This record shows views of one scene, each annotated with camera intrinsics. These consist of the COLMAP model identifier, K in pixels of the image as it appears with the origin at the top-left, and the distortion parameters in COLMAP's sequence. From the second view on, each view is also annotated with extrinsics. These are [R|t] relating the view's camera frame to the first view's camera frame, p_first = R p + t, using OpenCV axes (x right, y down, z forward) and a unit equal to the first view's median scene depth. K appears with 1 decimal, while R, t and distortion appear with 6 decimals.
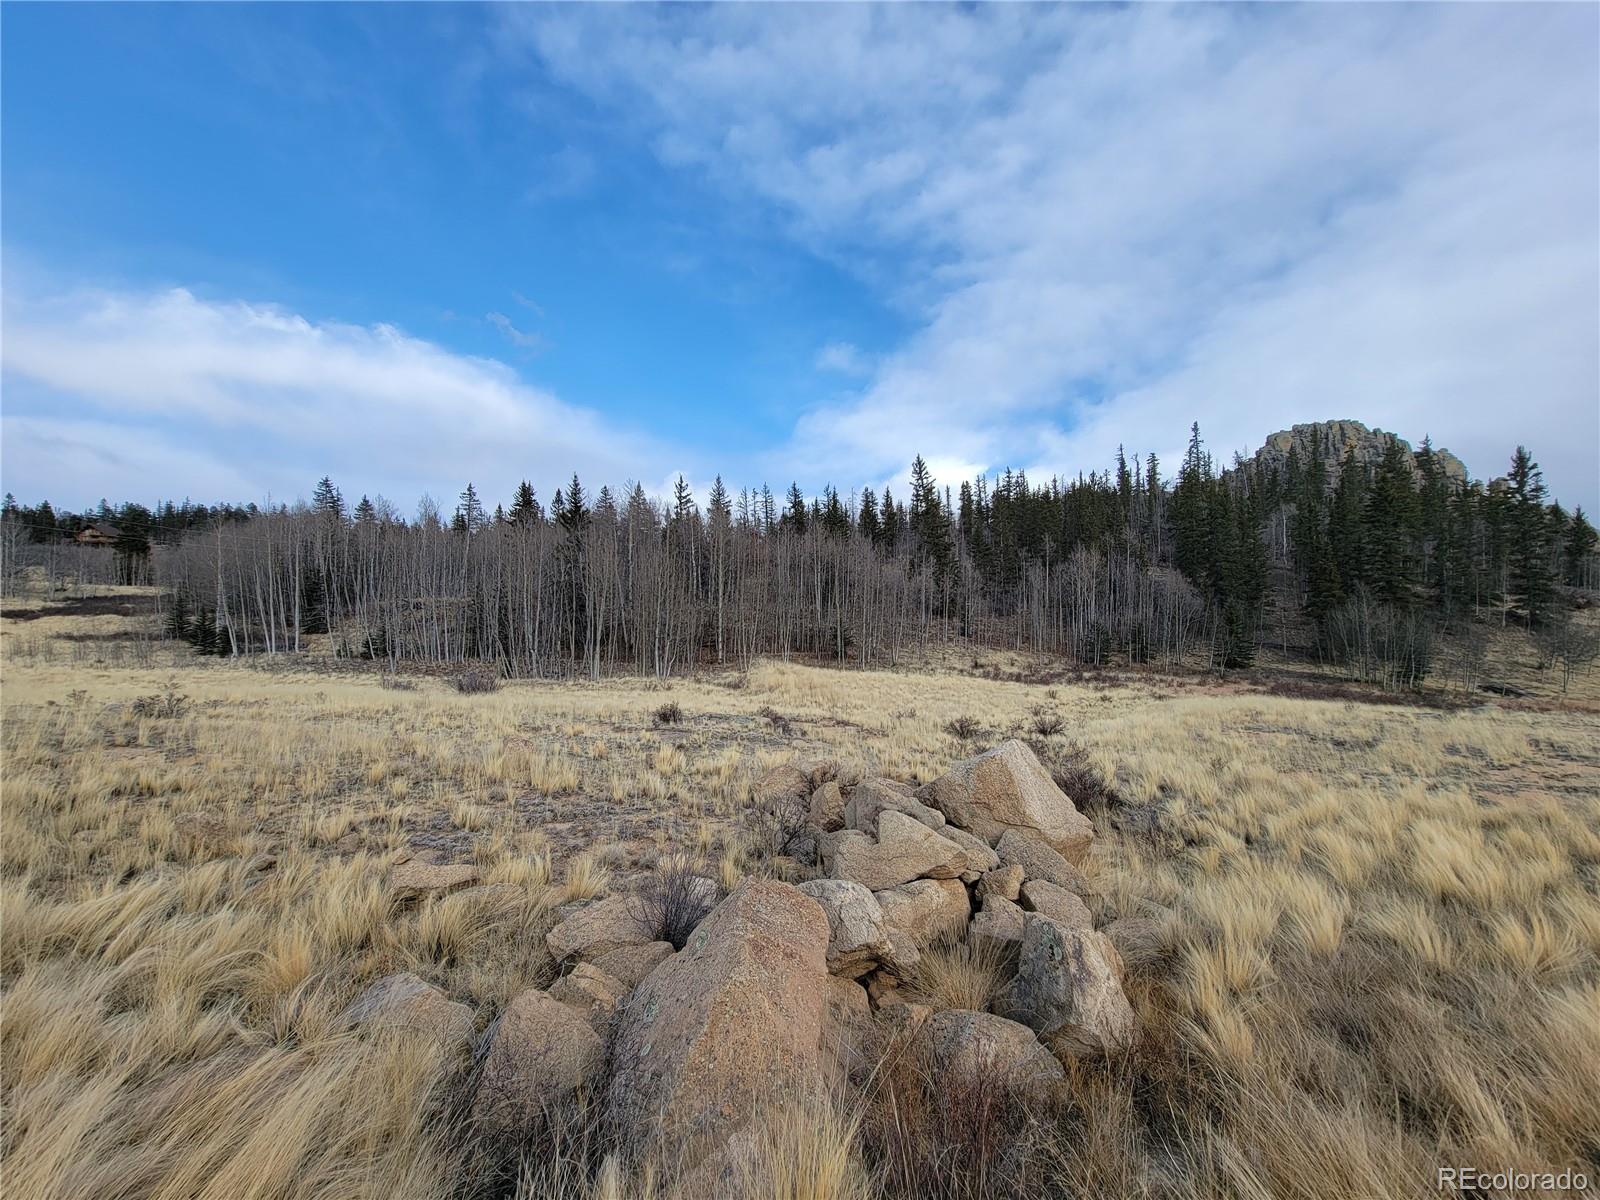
lens RADIAL K [[640.3, 0, 789.2], [0, 640.3, 610.2], [0, 0, 1]] dist [-0.008209, 0.000046]
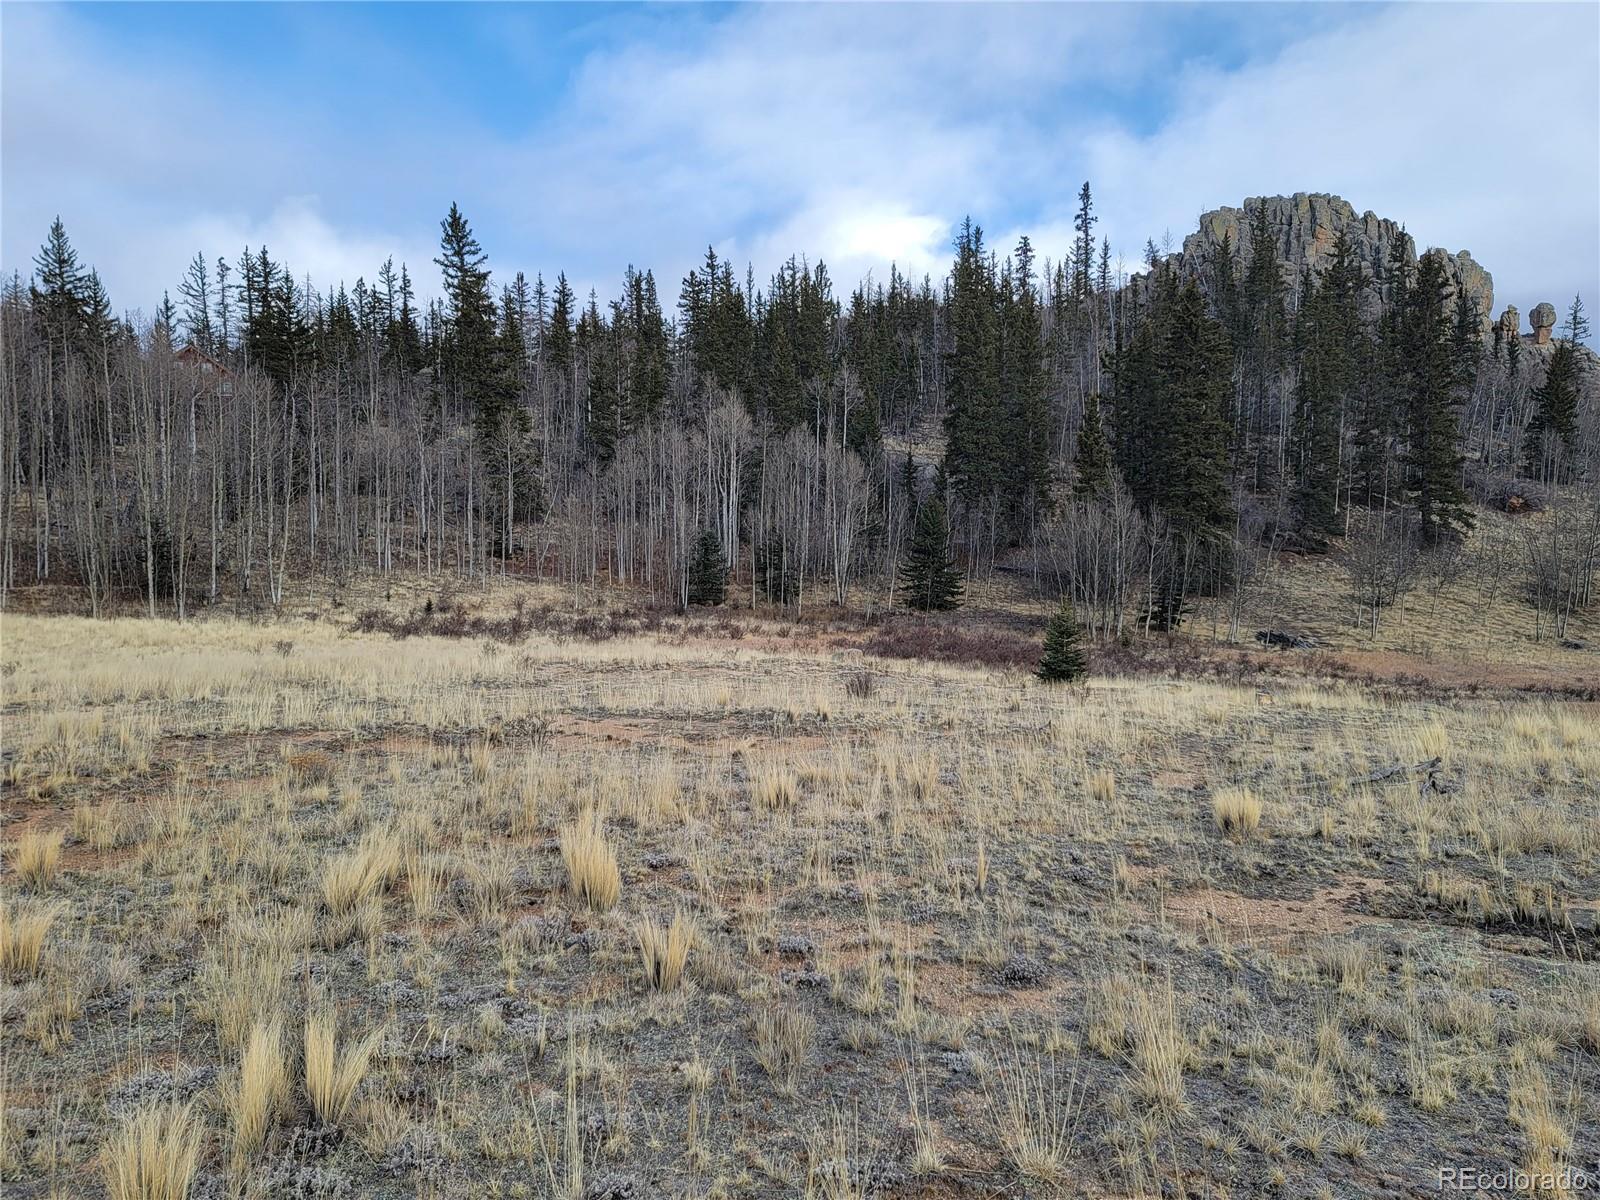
lens RADIAL K [[1212.6, 0, 801.3], [0, 1212.6, 619.5], [0, 0, 1]] dist [0.108778, -0.107664]
pose [[0.973724, -0.011613, 0.227436, 0.229537], [-0.006780, 0.996778, 0.079926, 0.007192], [-0.227632, -0.079368, 0.970507, -0.049477]]
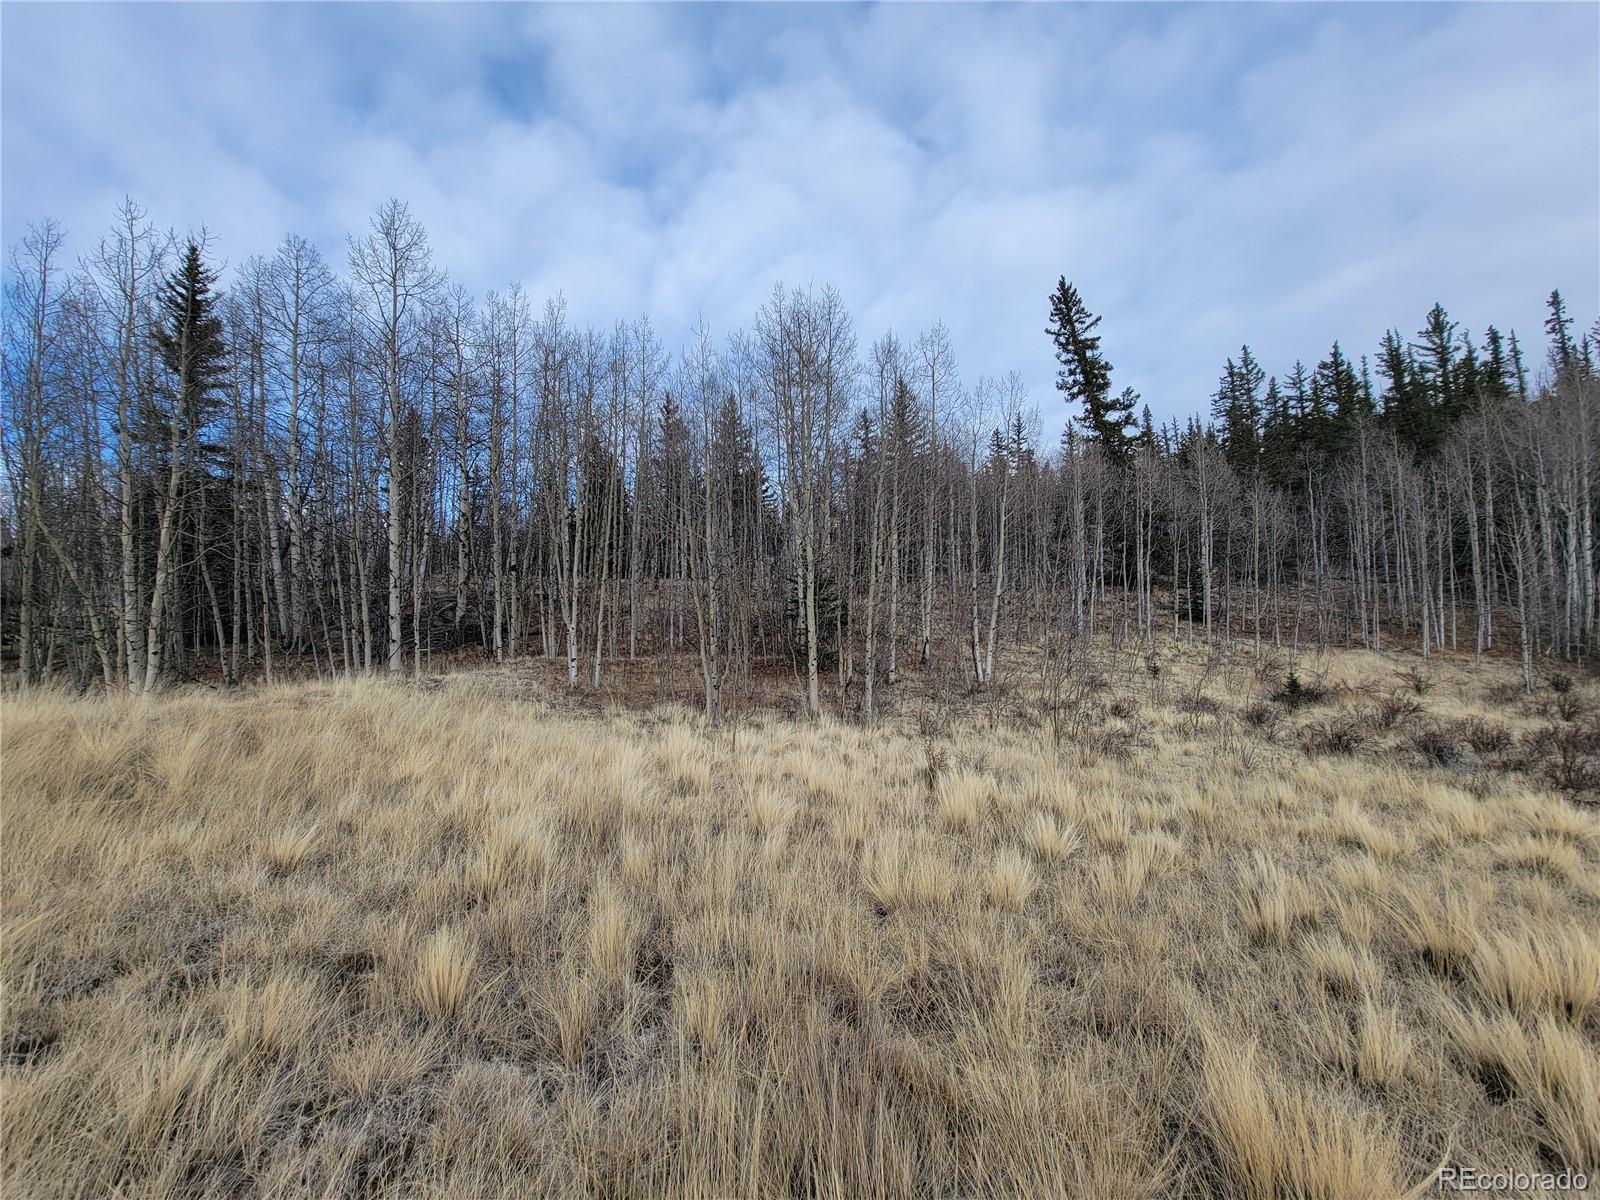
lens RADIAL K [[640.3, 0, 789.2], [0, 640.3, 610.2], [0, 0, 1]] dist [-0.008209, 0.000046]
pose [[0.971421, -0.028385, -0.235659, 0.095836], [0.018387, 0.998840, -0.044514, 0.037834], [0.236649, 0.038908, 0.970816, 0.437185]]
